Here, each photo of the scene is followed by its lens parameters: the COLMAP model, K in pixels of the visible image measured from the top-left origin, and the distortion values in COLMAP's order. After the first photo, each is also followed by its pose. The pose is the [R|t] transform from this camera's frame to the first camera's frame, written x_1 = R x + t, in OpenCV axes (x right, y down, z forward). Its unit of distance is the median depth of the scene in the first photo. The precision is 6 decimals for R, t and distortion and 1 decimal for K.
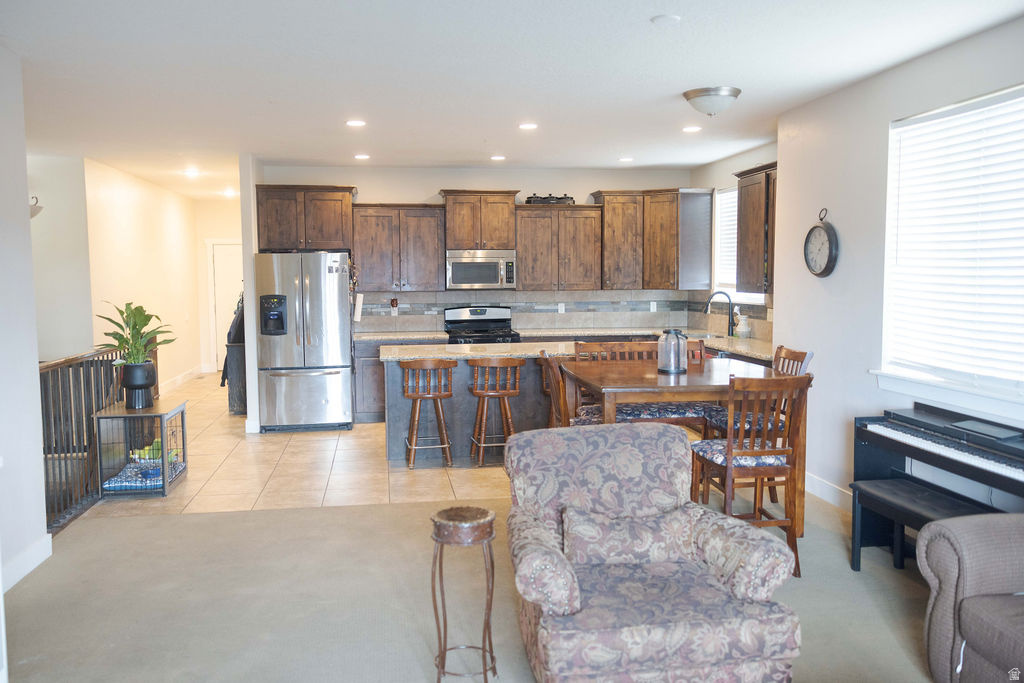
lens RADIAL K [[828.2, 0, 512.0], [0, 828.2, 341.5], [0, 0, 1]] dist [0.003786, -0.001073]
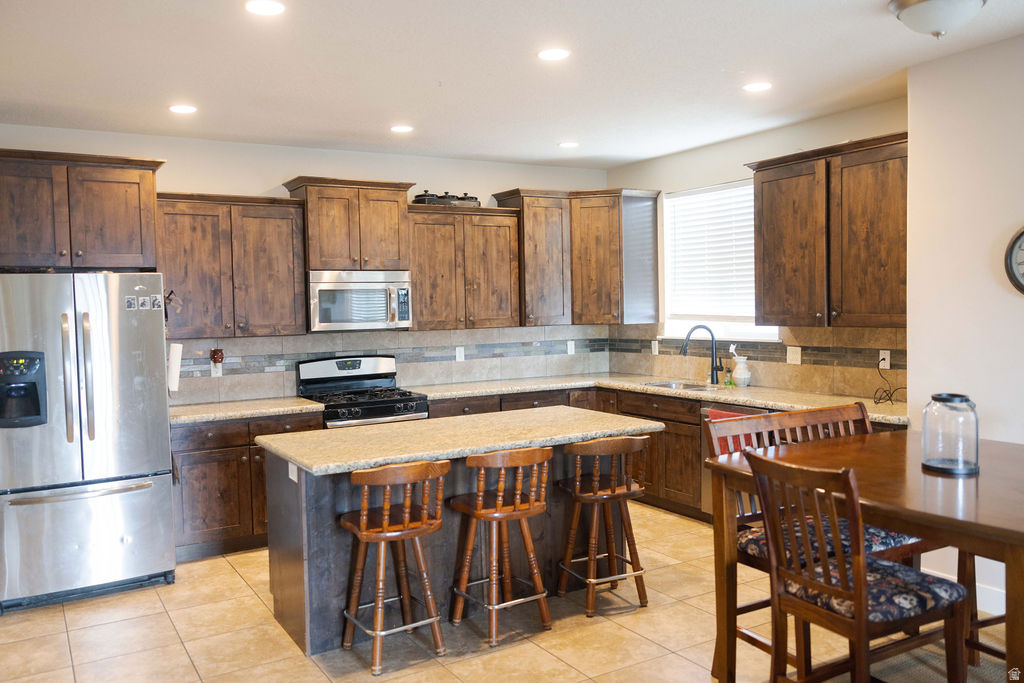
lens RADIAL K [[828.2, 0, 512.0], [0, 828.2, 341.5], [0, 0, 1]] dist [0.003786, -0.001073]
pose [[0.922004, -0.031118, 0.385927, -0.179359], [0.047182, 0.998366, -0.032221, -0.027225], [-0.384294, 0.047917, 0.921966, 0.344951]]
